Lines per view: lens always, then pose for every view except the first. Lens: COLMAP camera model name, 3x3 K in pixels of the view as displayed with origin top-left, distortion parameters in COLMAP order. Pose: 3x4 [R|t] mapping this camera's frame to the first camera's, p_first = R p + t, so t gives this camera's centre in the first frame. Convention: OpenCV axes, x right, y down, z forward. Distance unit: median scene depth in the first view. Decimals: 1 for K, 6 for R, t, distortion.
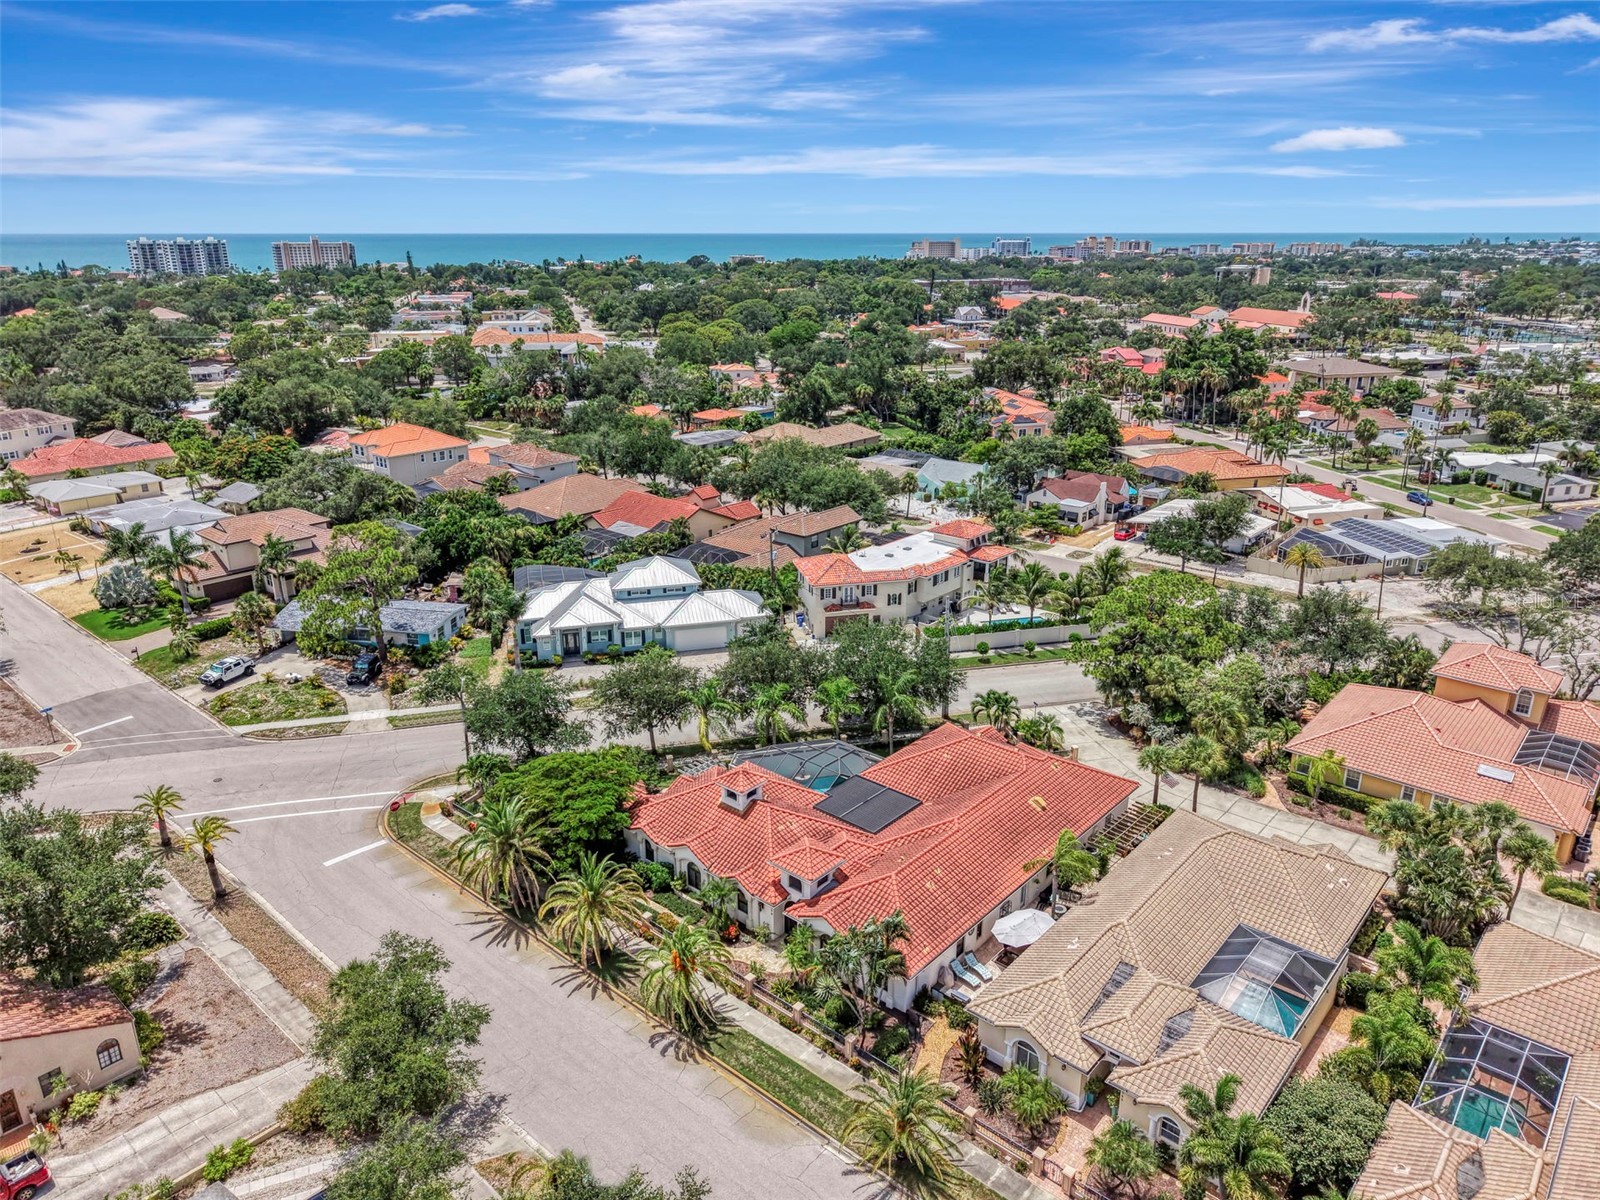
lens RADIAL K [[1111.5, 0, 799.5], [0, 1111.5, 544.0], [0, 0, 1]] dist [0.008737, 0.000298]
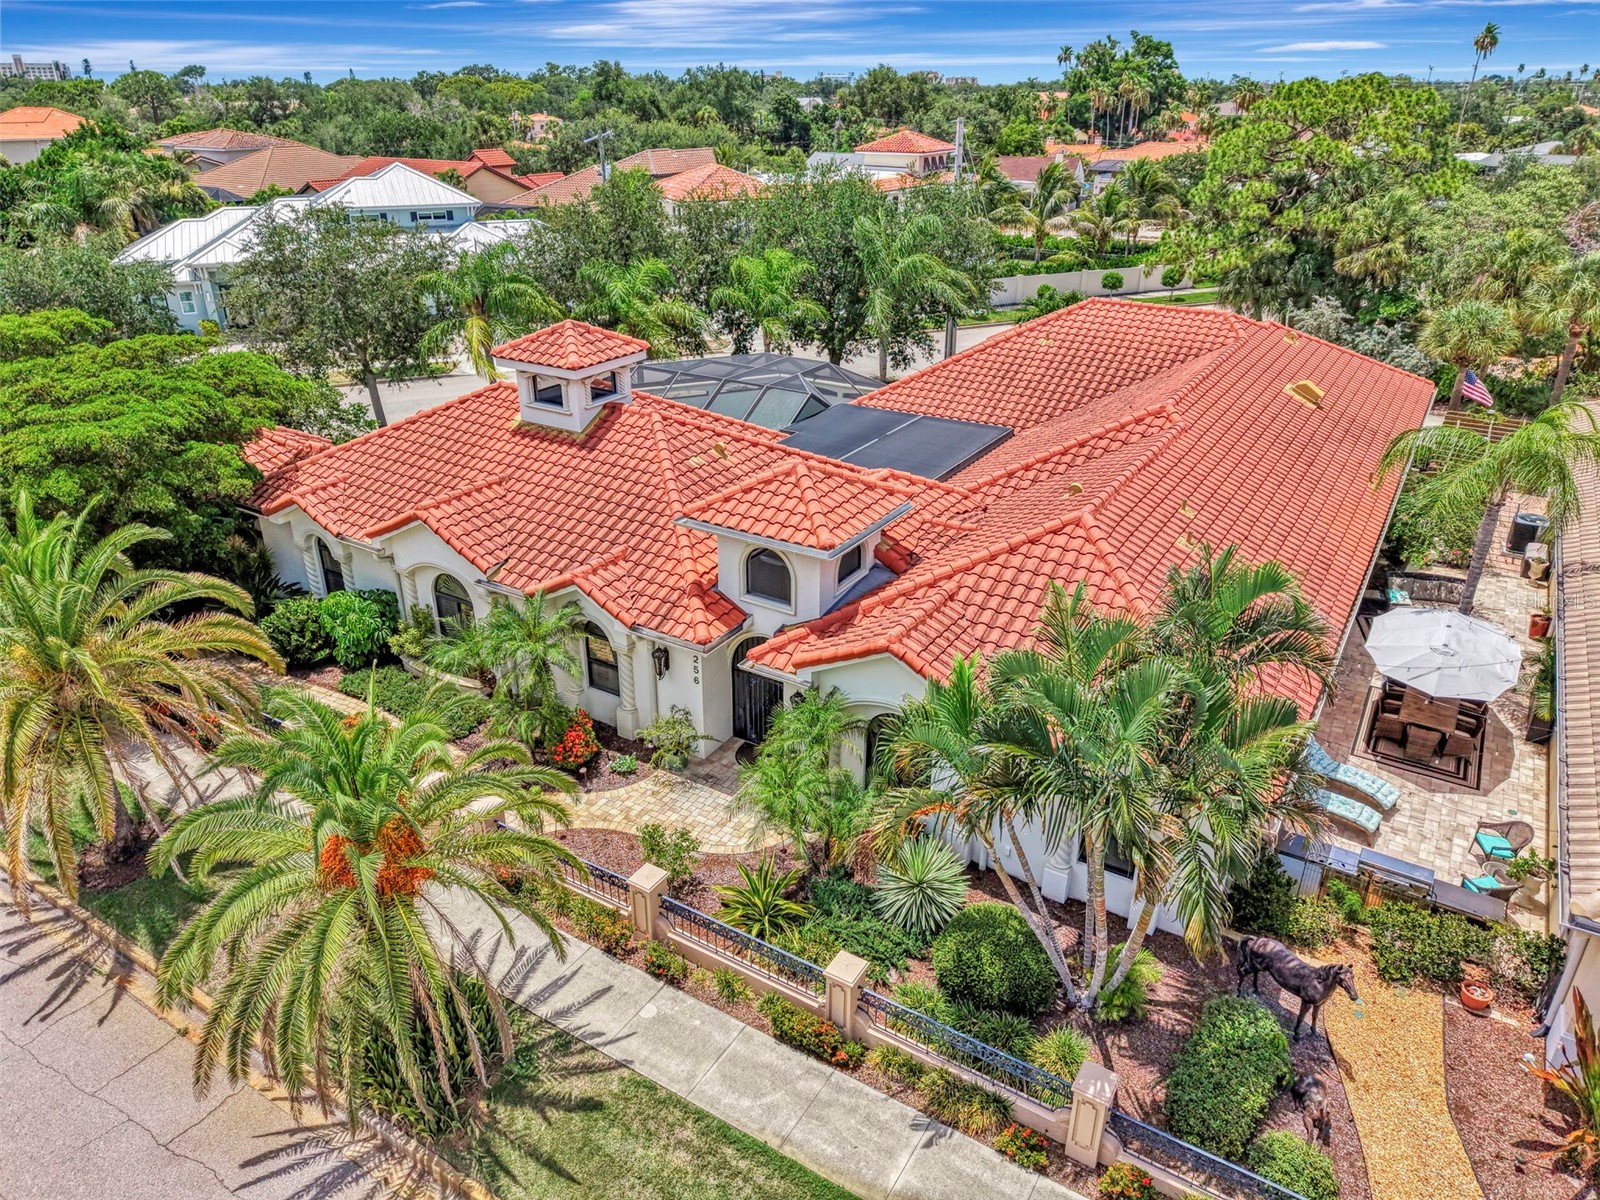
lens RADIAL K [[1072.2, 0, 812.9], [0, 1072.2, 595.0], [0, 0, 1]] dist [0.061606, -0.062943]
pose [[0.985365, -0.069169, 0.155796, -0.035138], [0.044065, 0.986267, 0.159173, 0.237622], [-0.164666, -0.149978, 0.974880, 0.634154]]
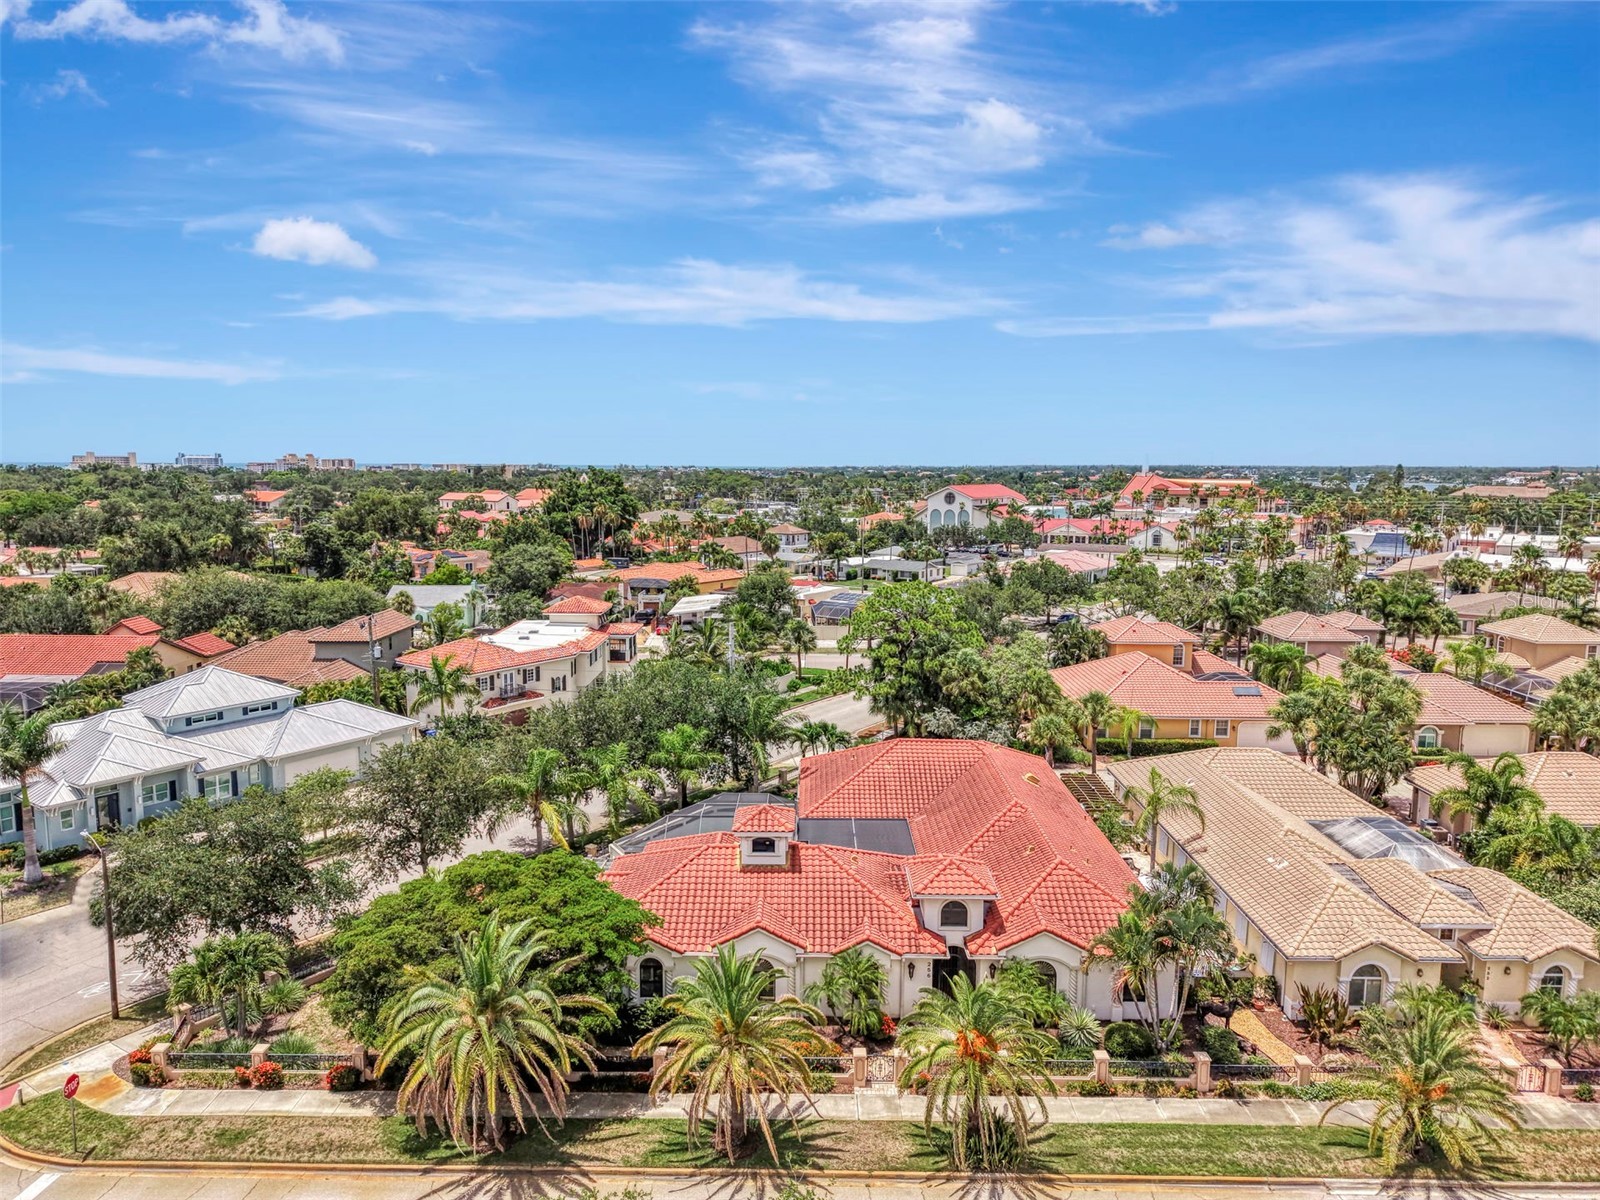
lens RADIAL K [[1078.0, 0, 806.4], [0, 1078.0, 601.6], [0, 0, 1]] dist [0.013724, -0.010625]
pose [[0.750968, -0.074701, 0.656099, -0.449319], [0.173173, 0.981085, -0.086510, 0.142716], [-0.637227, 0.178585, 0.749700, 0.477629]]
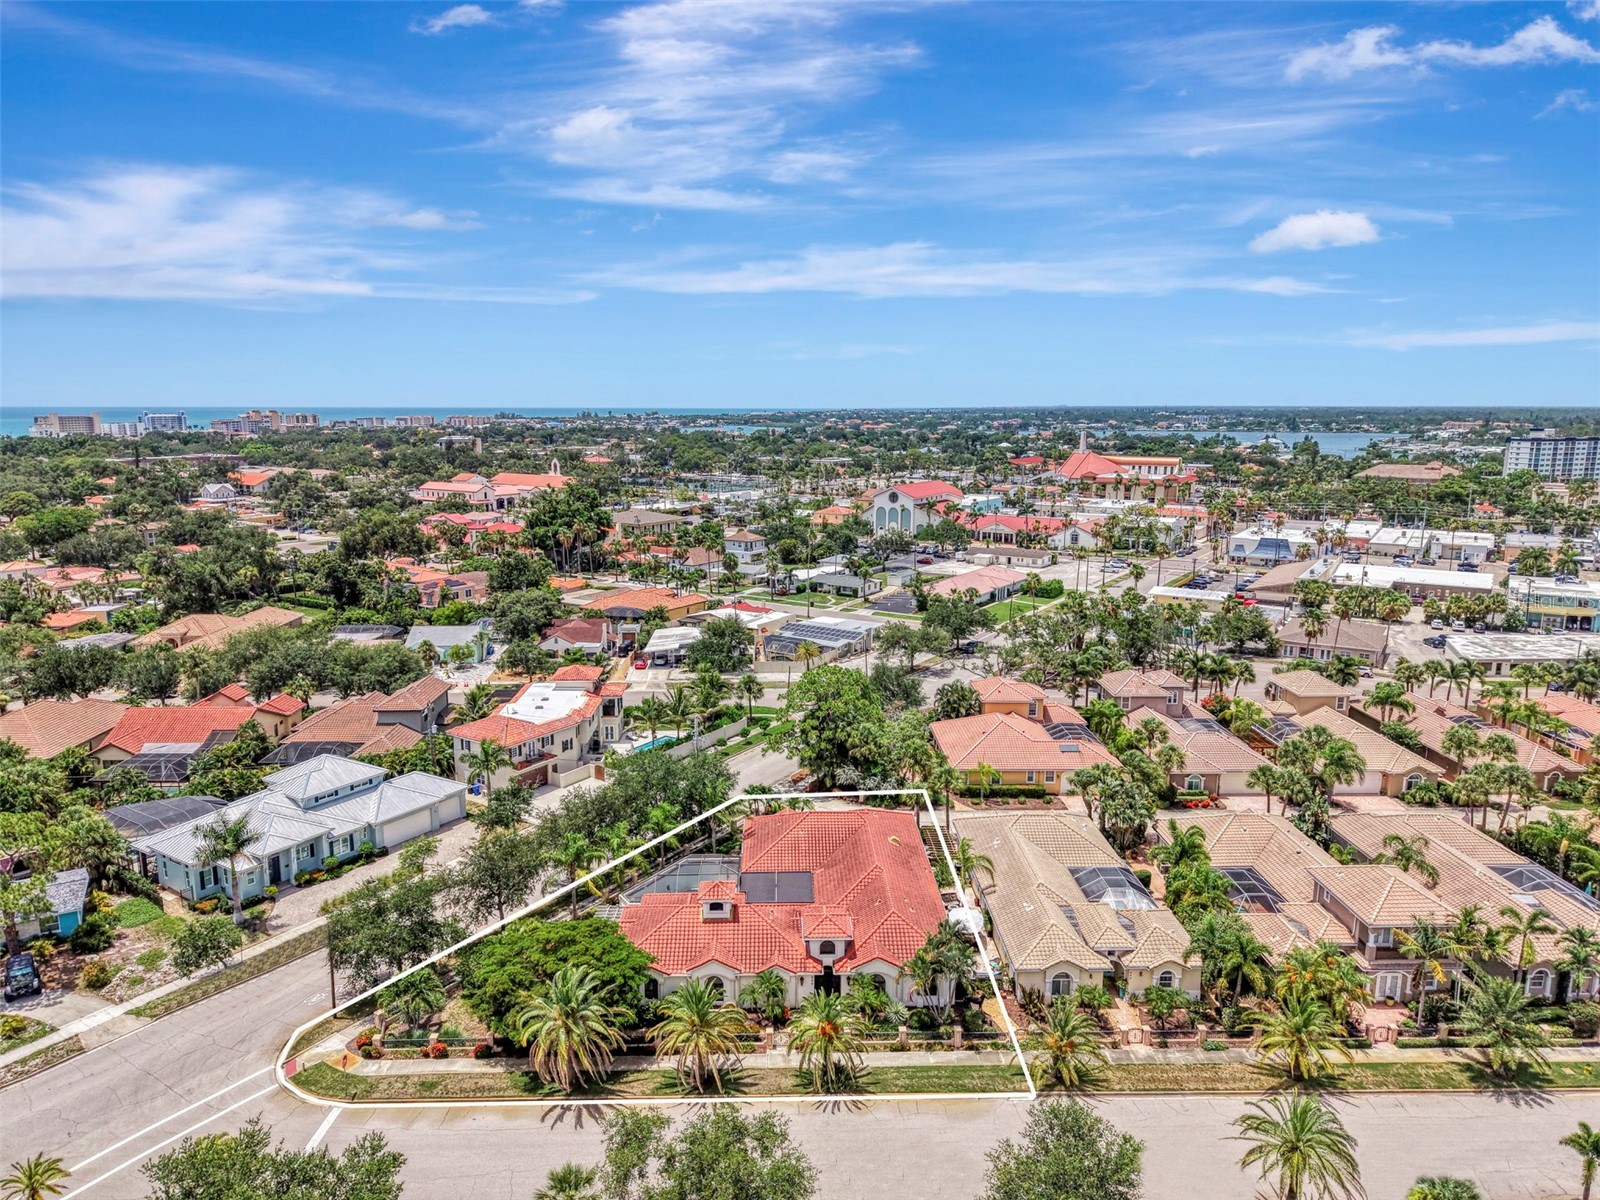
lens RADIAL K [[1078.0, 0, 806.4], [0, 1078.0, 601.6], [0, 0, 1]] dist [0.013724, -0.010625]
pose [[0.729230, -0.121989, 0.673307, -0.678350], [0.184678, 0.982553, -0.021999, -0.032285], [-0.658876, 0.140387, 0.739036, 0.106775]]
